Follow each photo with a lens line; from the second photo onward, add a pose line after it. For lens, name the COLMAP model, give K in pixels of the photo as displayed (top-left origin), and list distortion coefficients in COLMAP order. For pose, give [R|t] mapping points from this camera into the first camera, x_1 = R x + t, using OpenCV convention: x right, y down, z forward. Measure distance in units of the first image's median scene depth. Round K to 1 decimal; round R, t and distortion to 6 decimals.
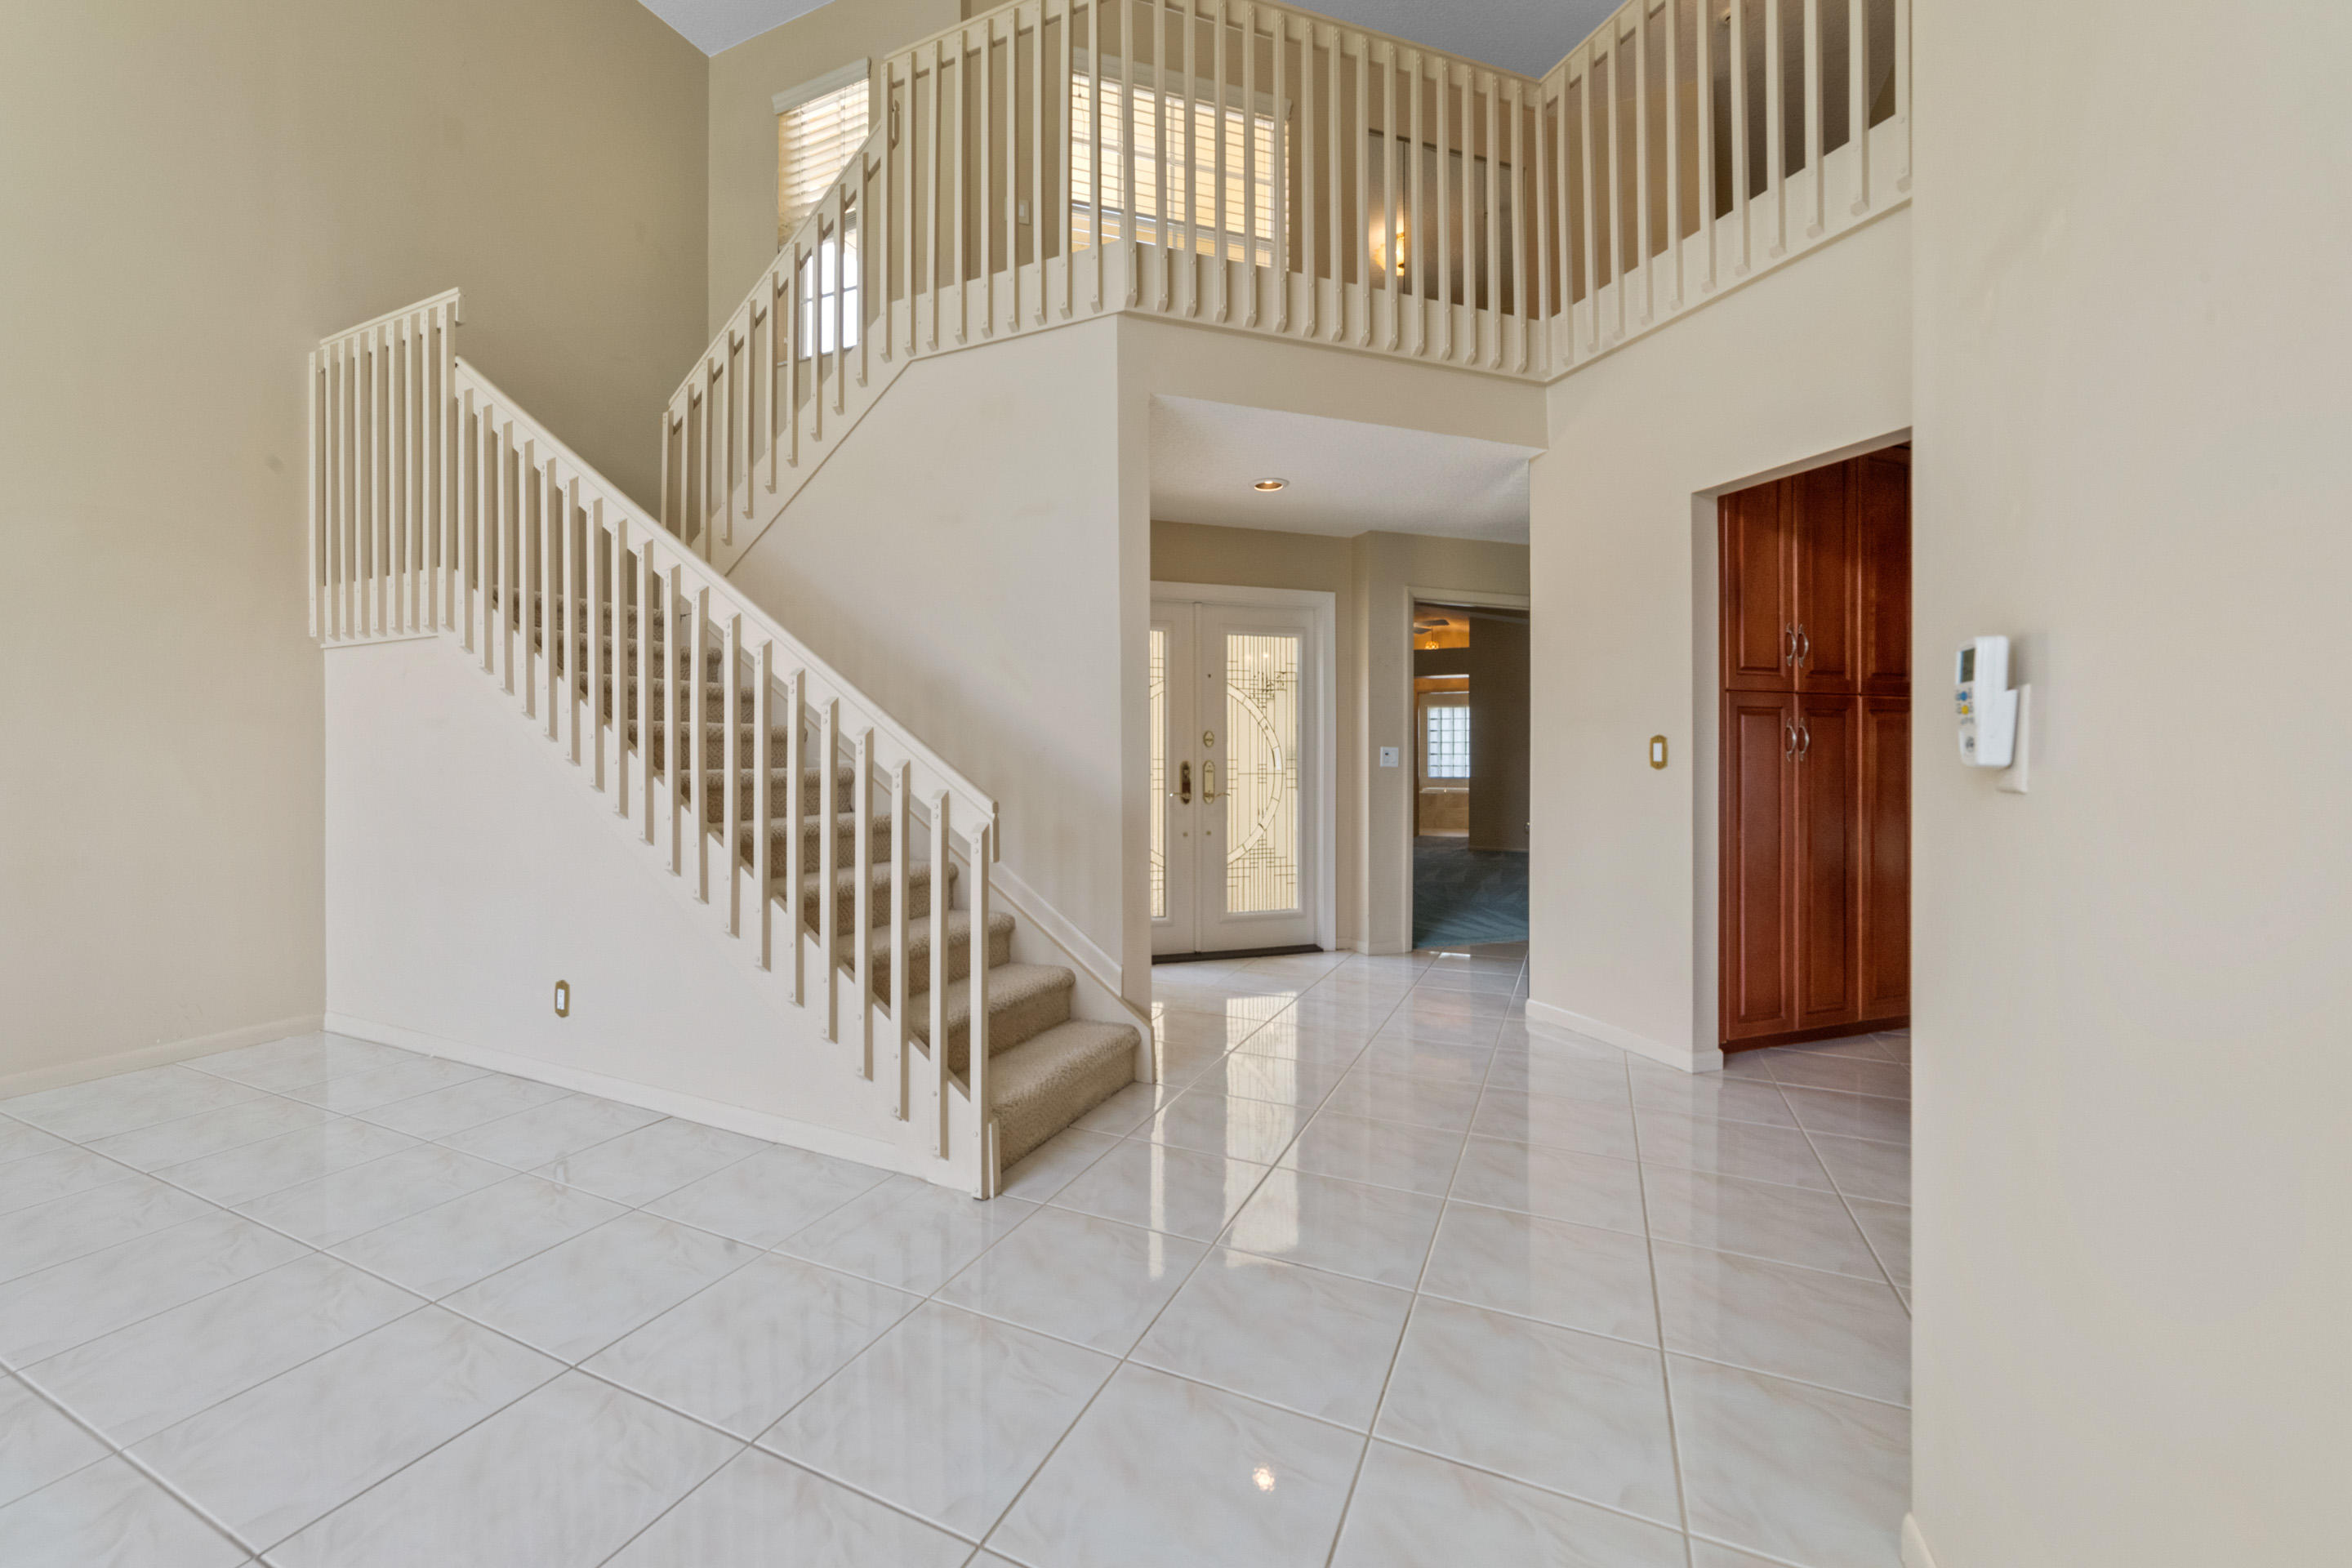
lens RADIAL K [[923.7, 0, 1164.4], [0, 923.7, 767.1], [0, 0, 1]] dist [-0.019830, 0.005824]
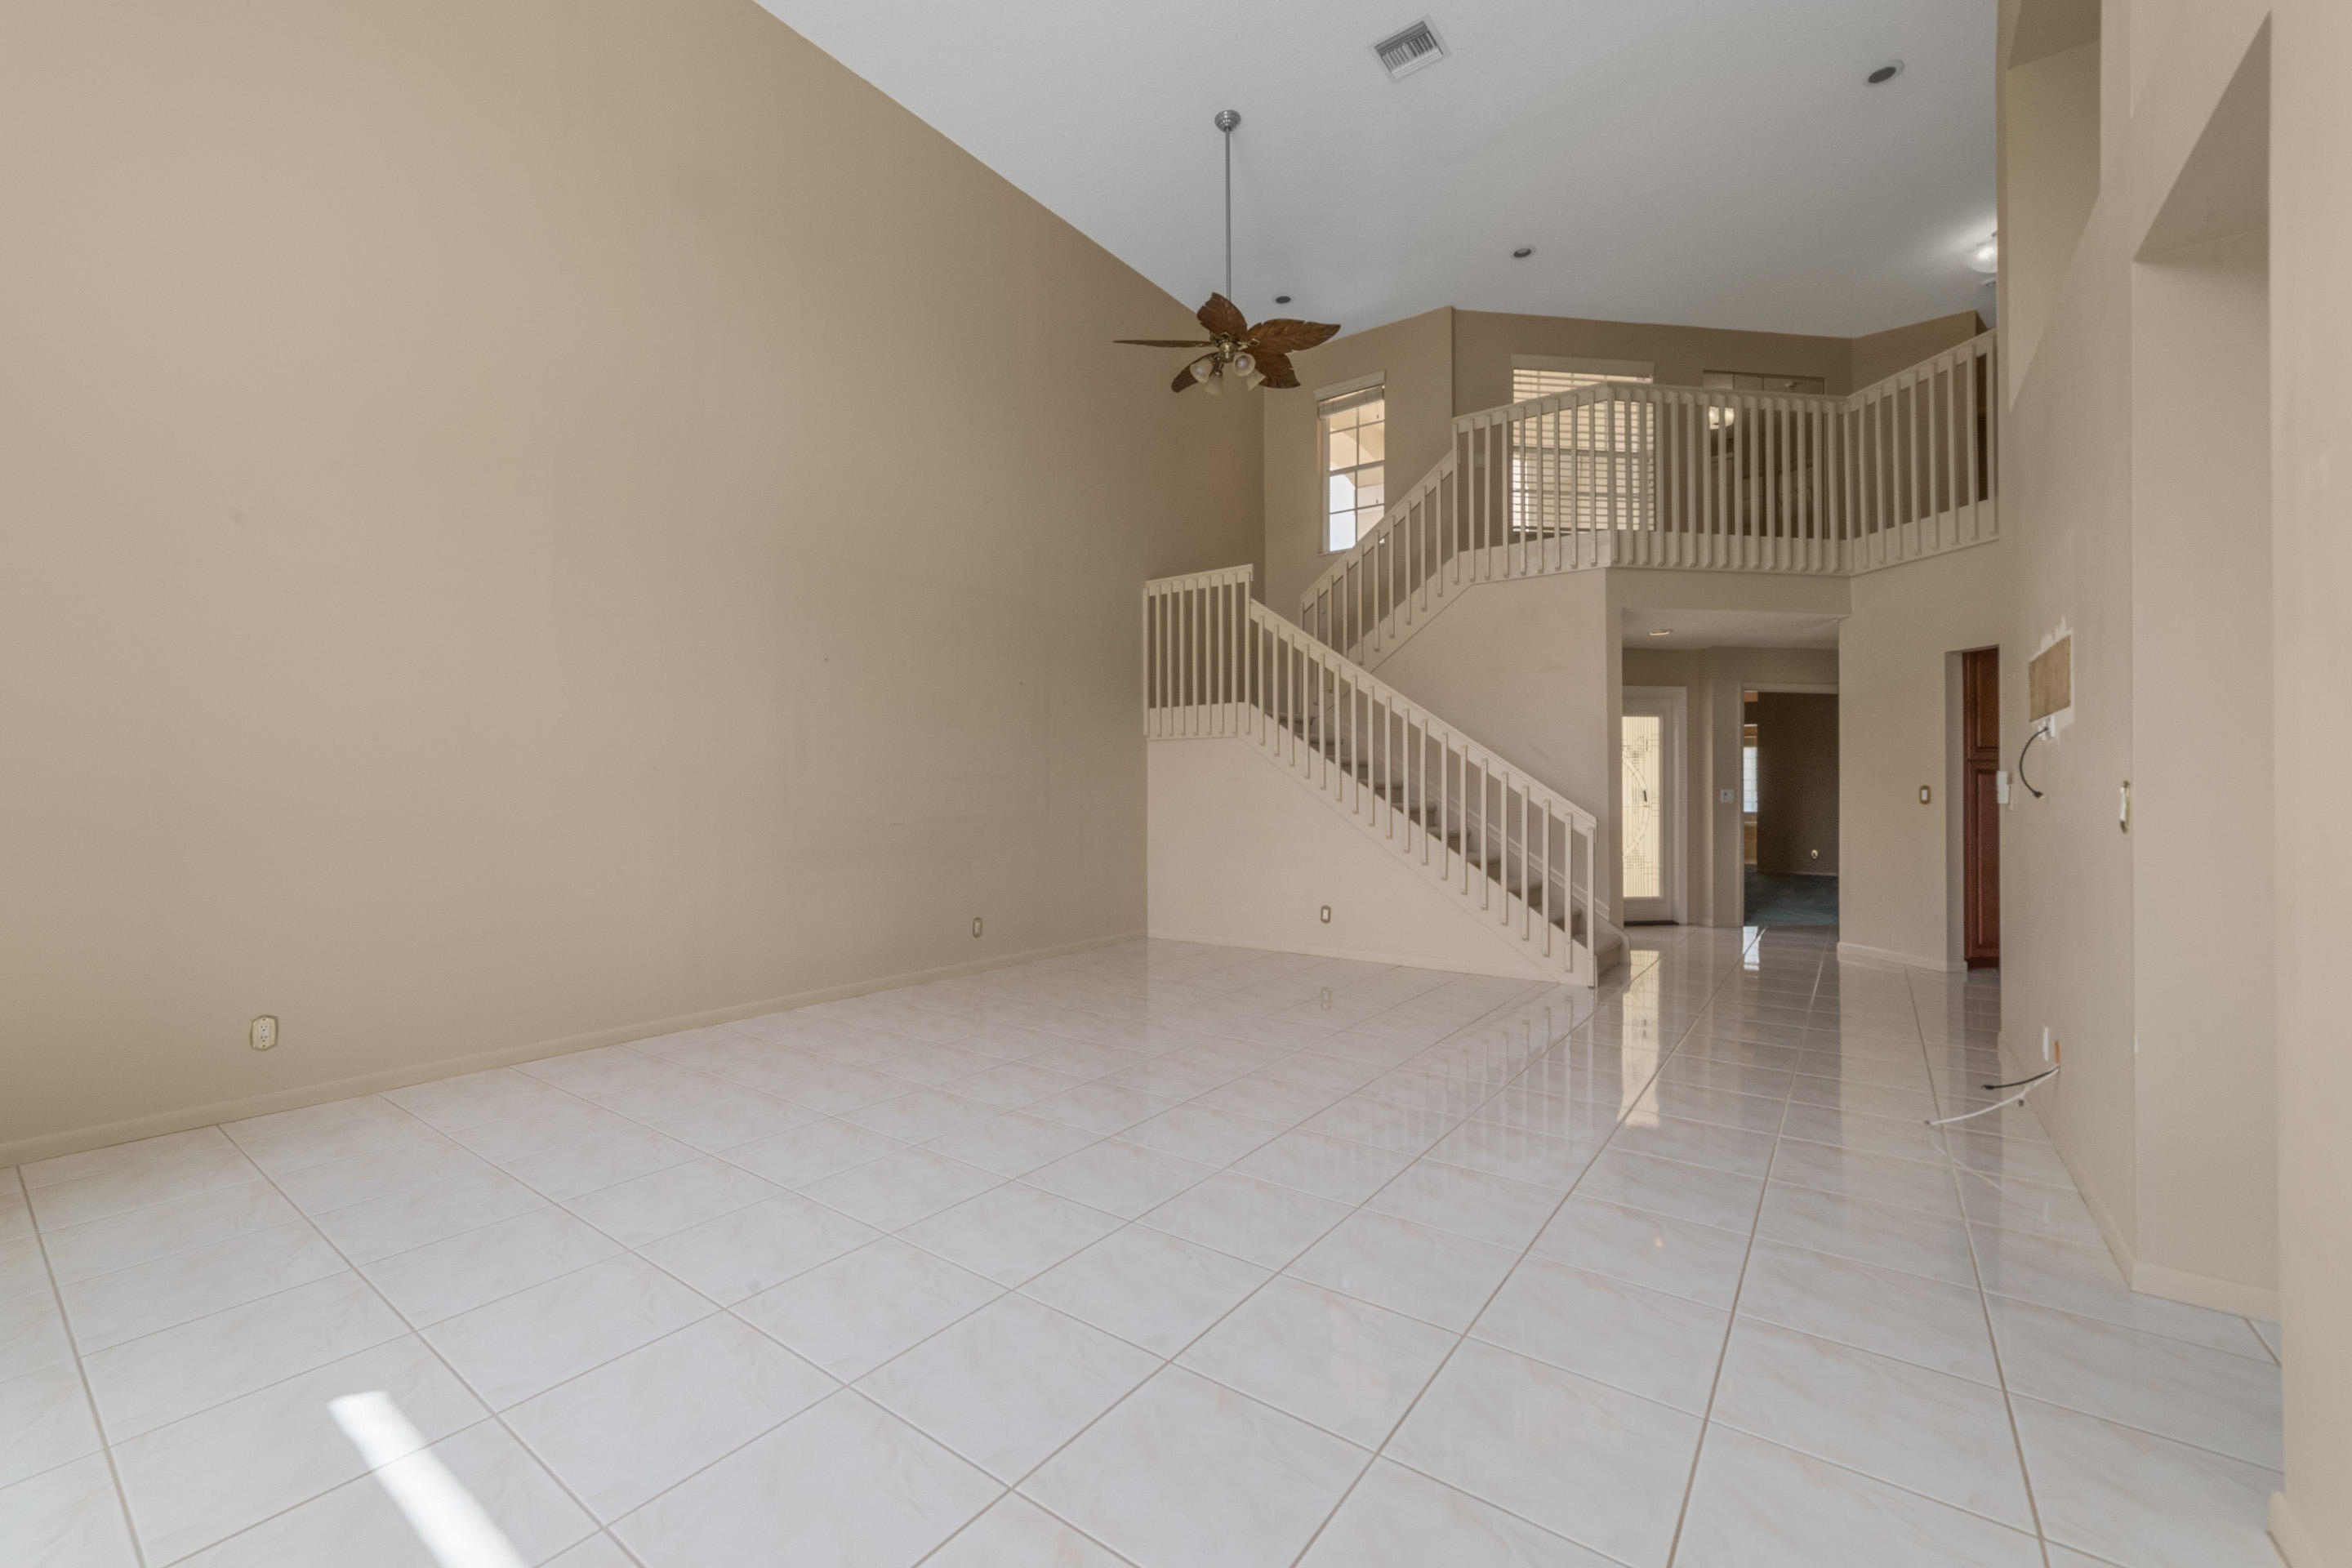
lens RADIAL K [[923.7, 0, 1181.6], [0, 923.7, 794.8], [0, 0, 1]] dist [-0.019830, 0.005824]
pose [[0.978117, 0.000972, -0.208053, -0.445567], [-0.002683, 0.999965, -0.007940, 0.000956], [0.208038, 0.008324, 0.978085, -0.913699]]
